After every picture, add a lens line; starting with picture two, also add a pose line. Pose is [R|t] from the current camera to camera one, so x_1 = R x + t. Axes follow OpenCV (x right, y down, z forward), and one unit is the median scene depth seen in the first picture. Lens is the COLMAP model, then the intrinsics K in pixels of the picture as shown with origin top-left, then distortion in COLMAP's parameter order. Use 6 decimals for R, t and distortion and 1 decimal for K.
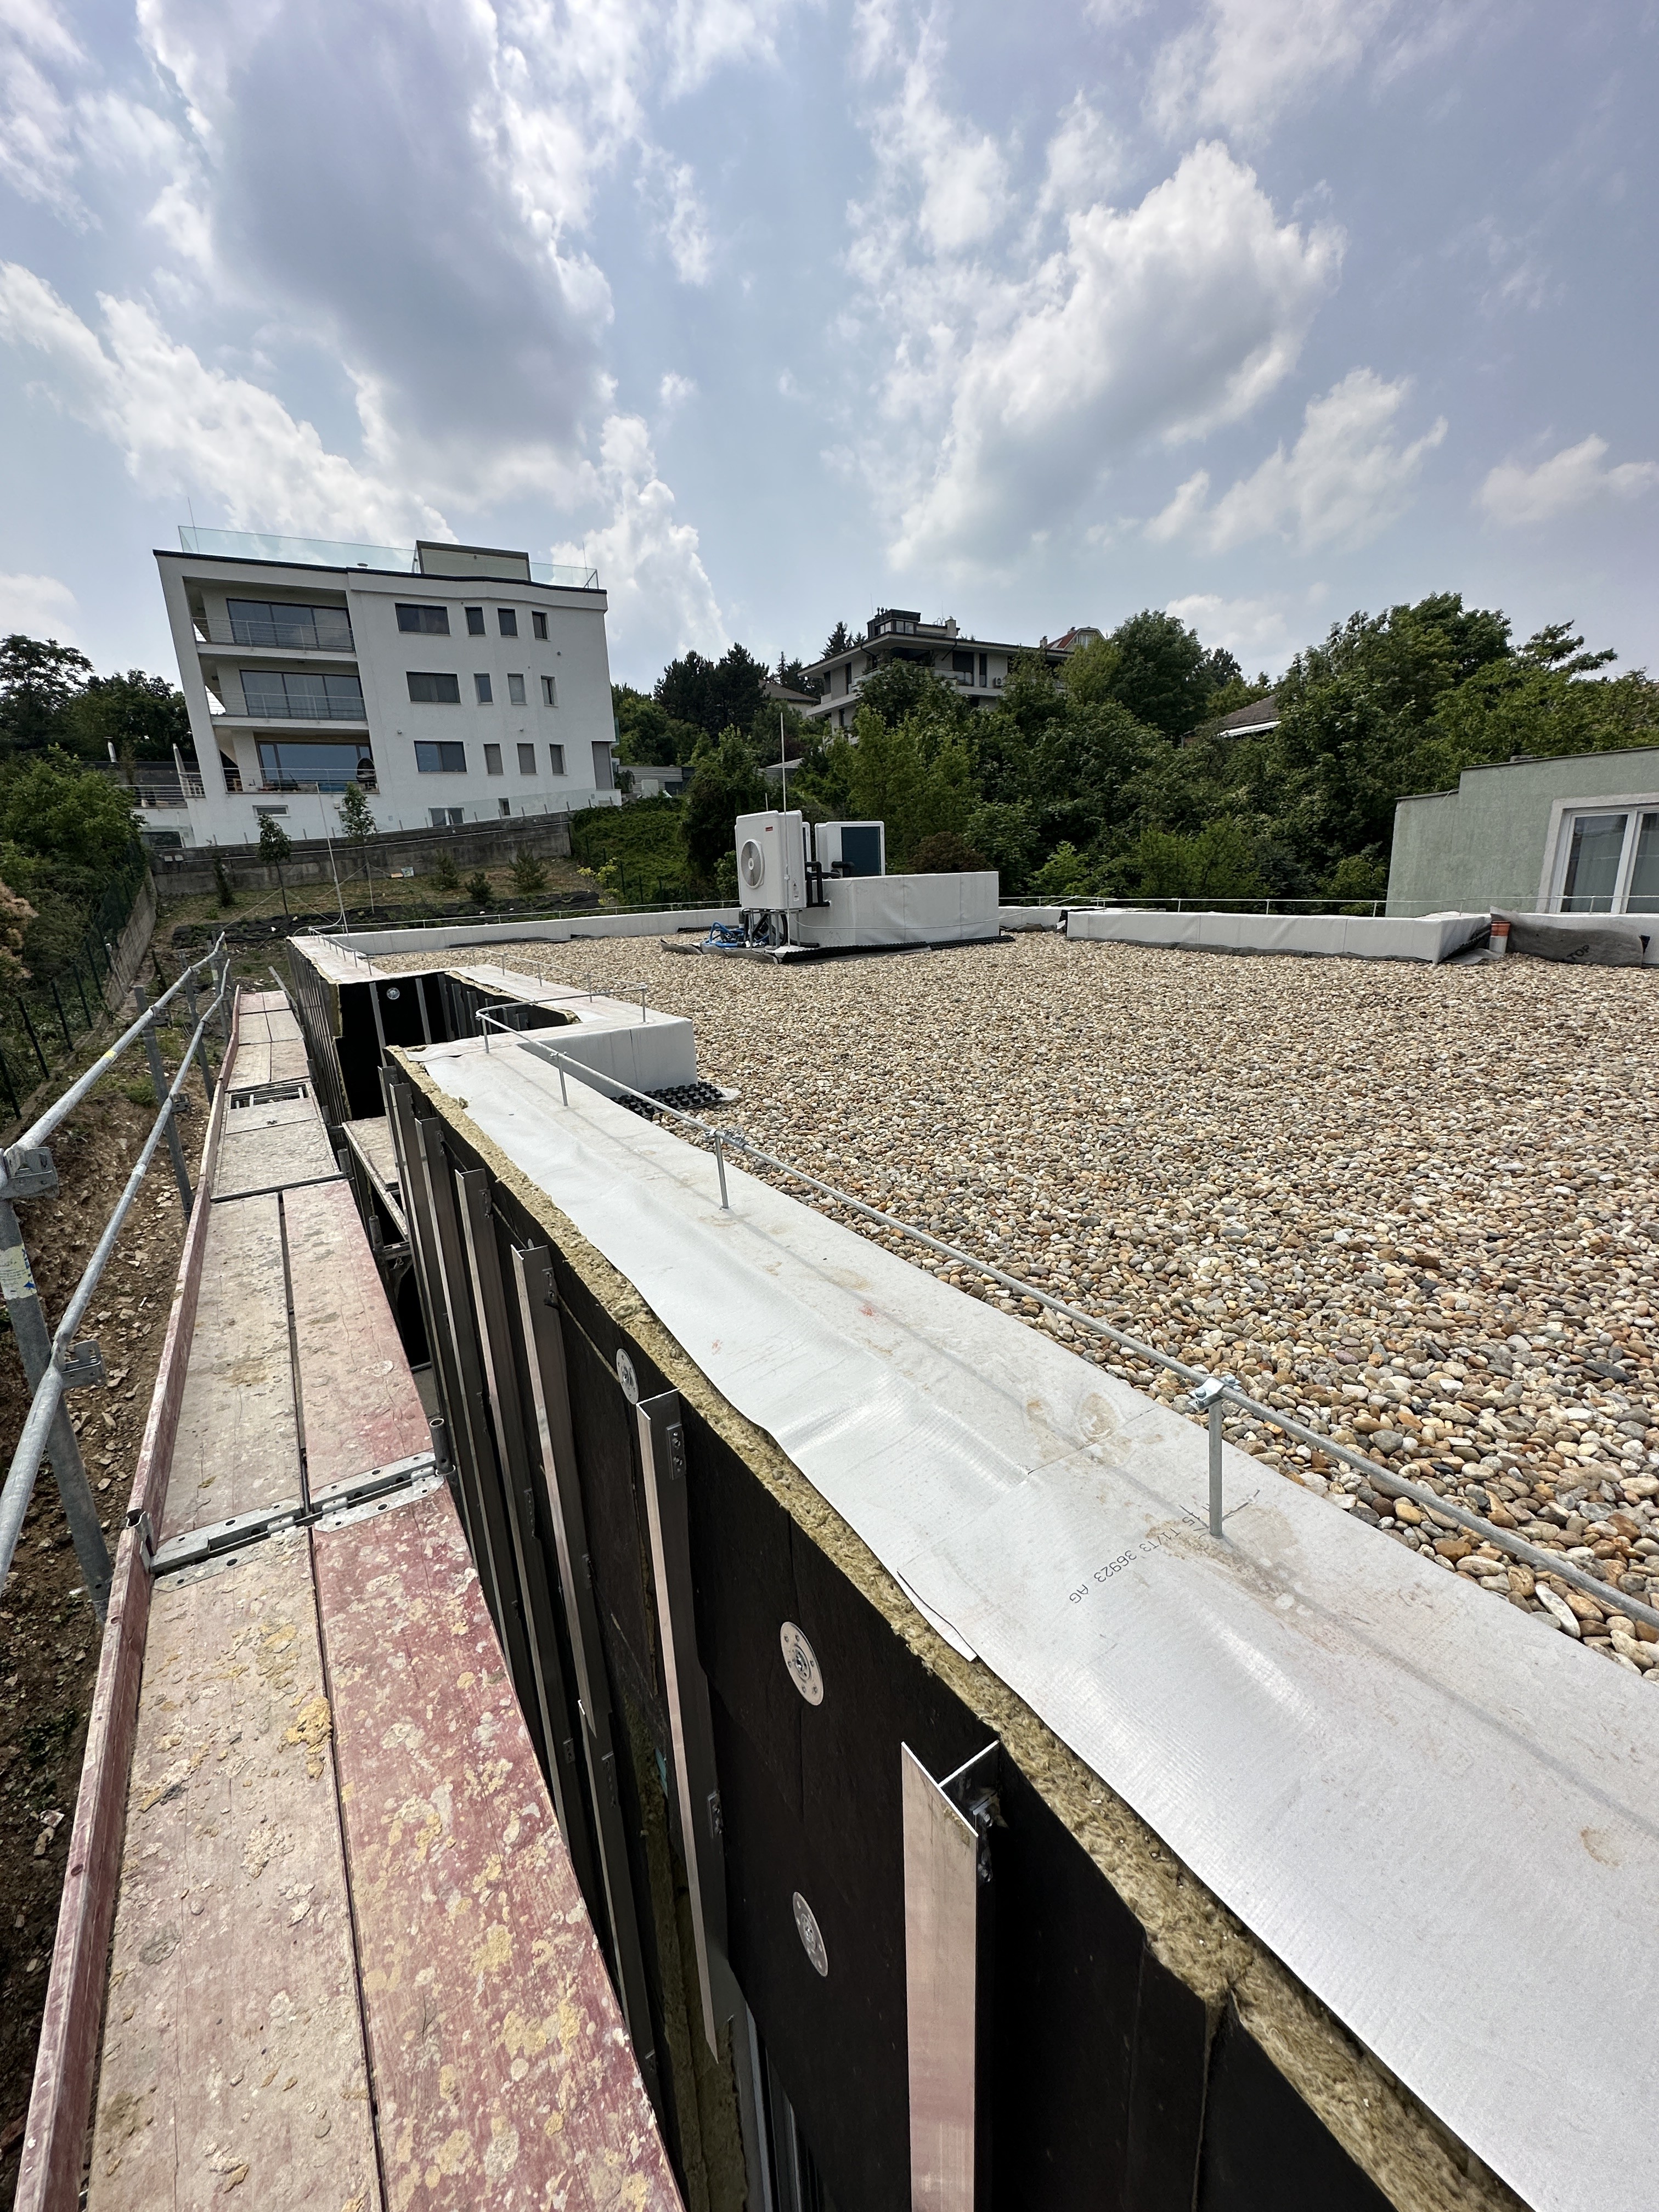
lens RADIAL K [[891.7, 0, 824.9], [0, 891.7, 1102.9], [0, 0, 1]] dist [-0.001608, -0.000561]
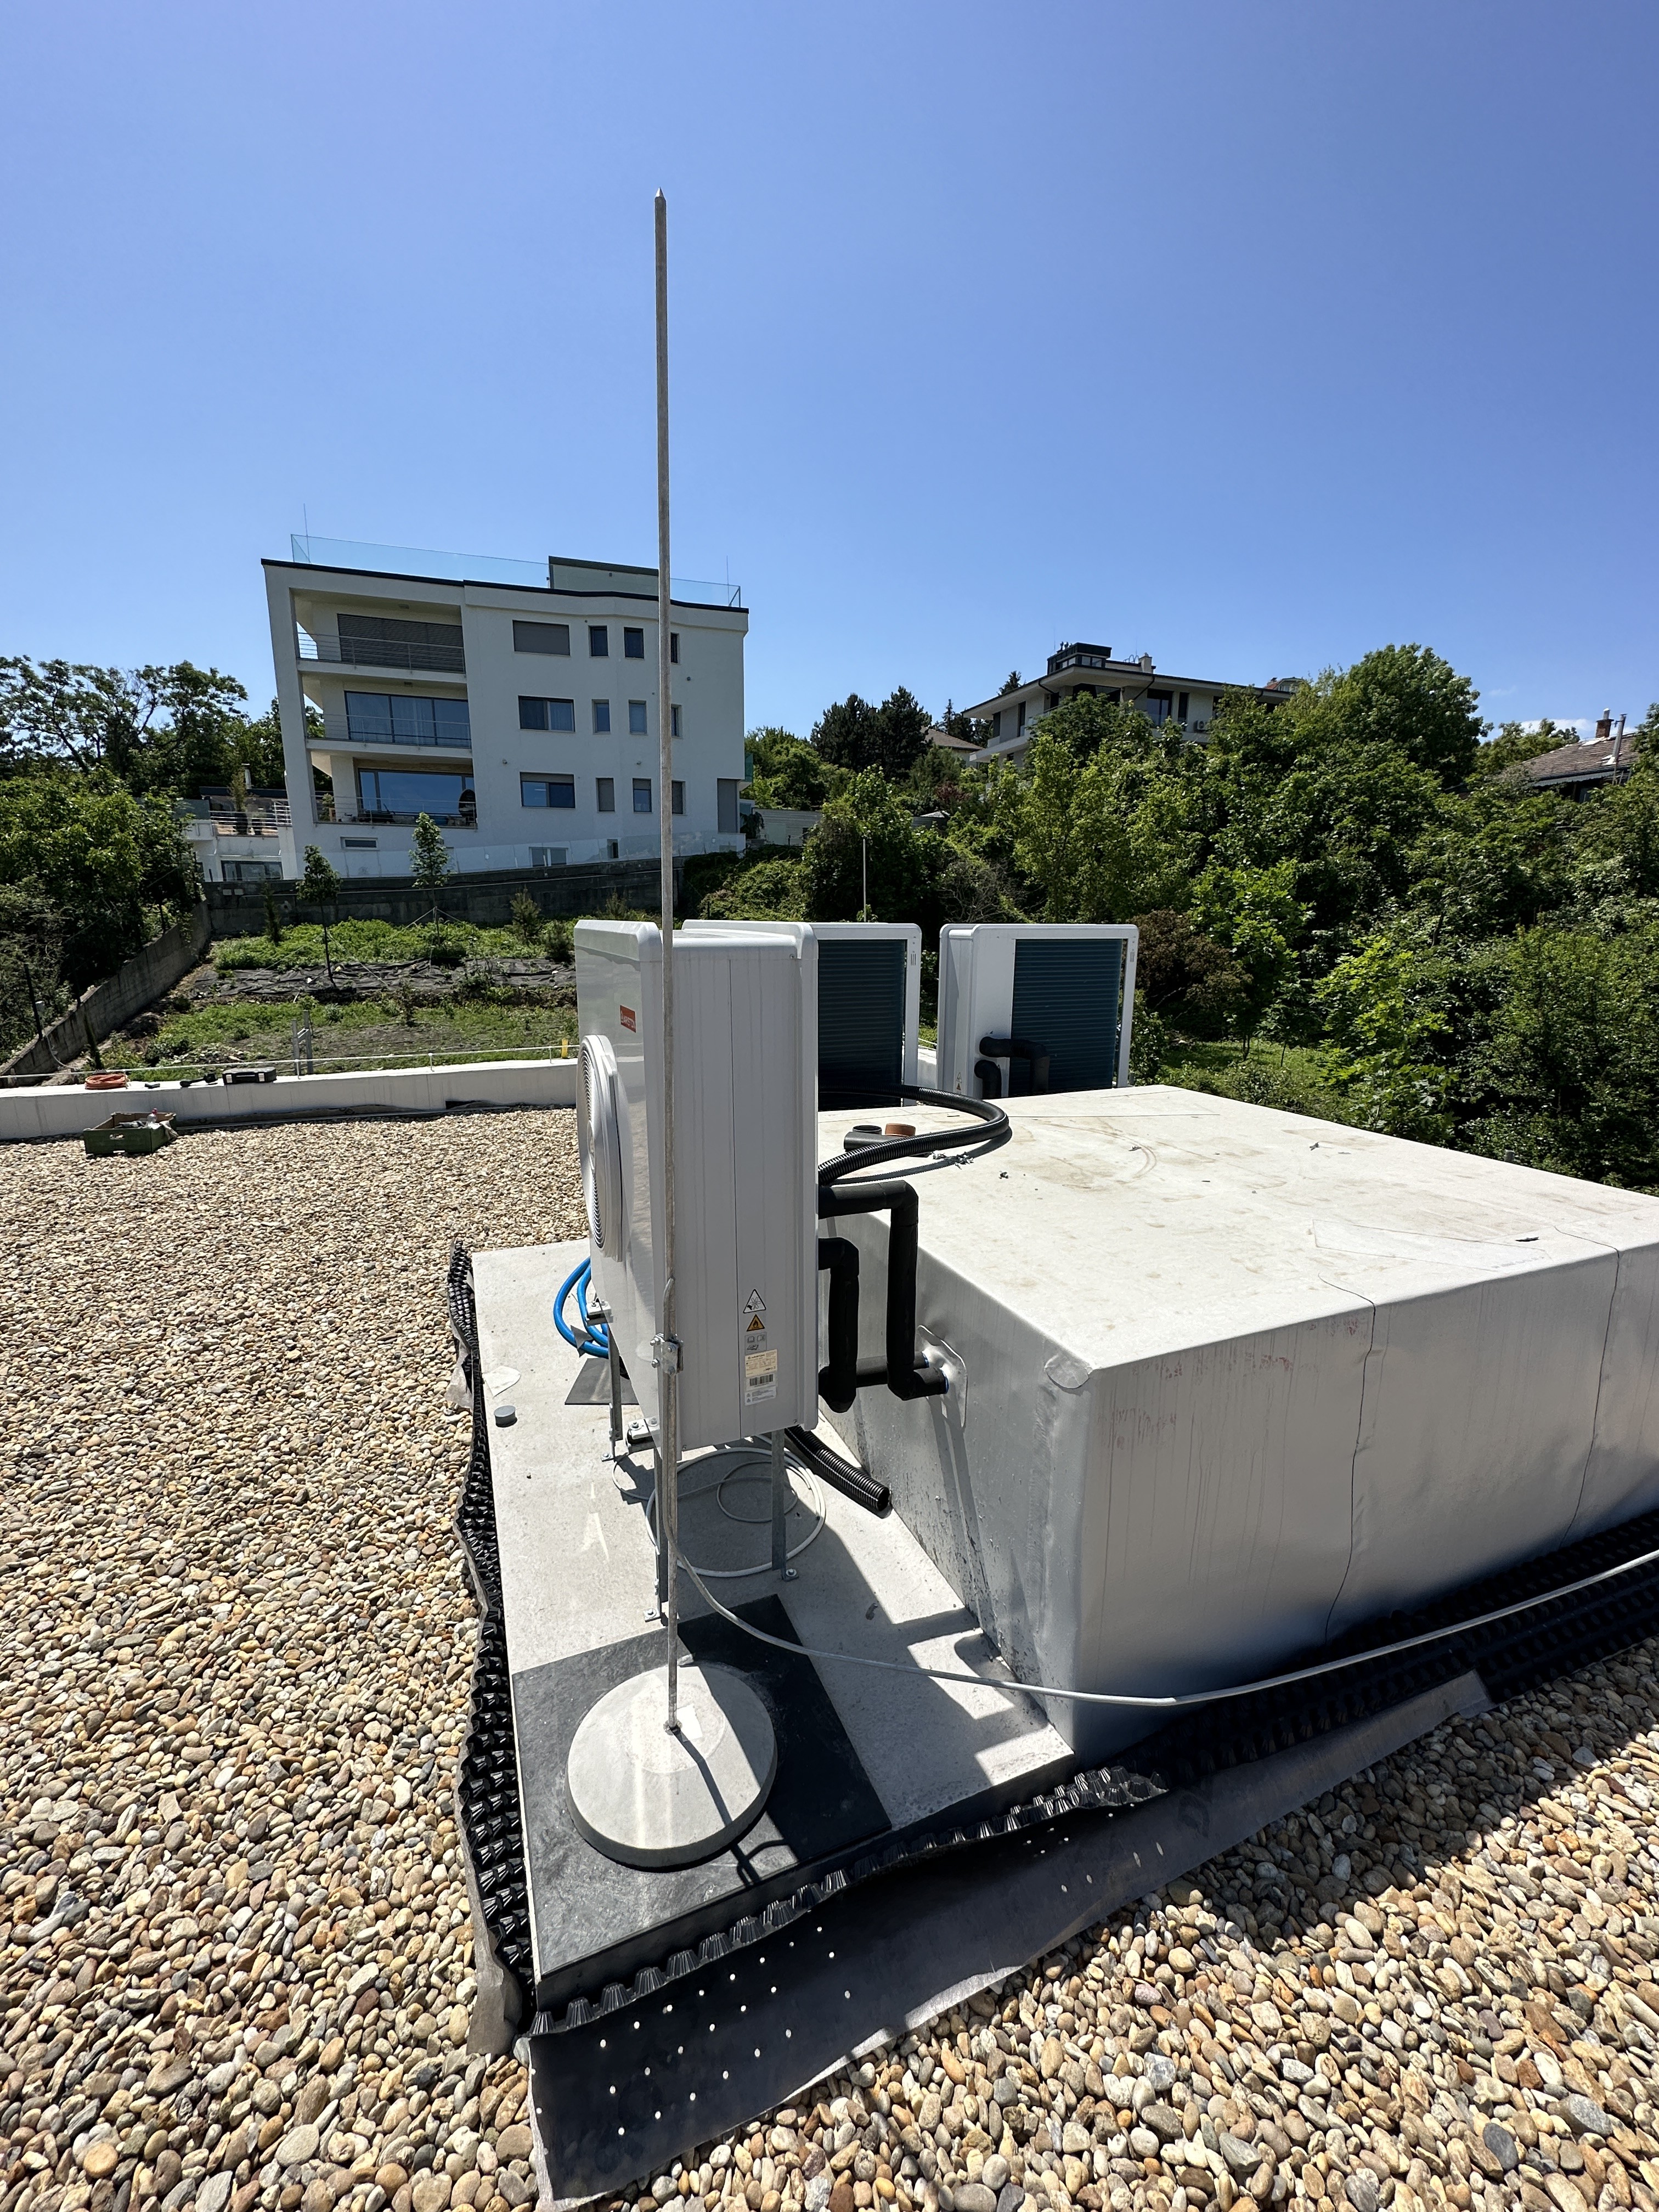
lens RADIAL K [[891.7, 0, 827.9], [0, 891.7, 1104.2], [0, 0, 1]] dist [-0.001608, -0.000561]
pose [[0.985518, 0.078150, -0.150489, 0.000846], [-0.085650, 0.995353, -0.044006, -0.060624], [0.146350, 0.056258, 0.987632, 0.175929]]
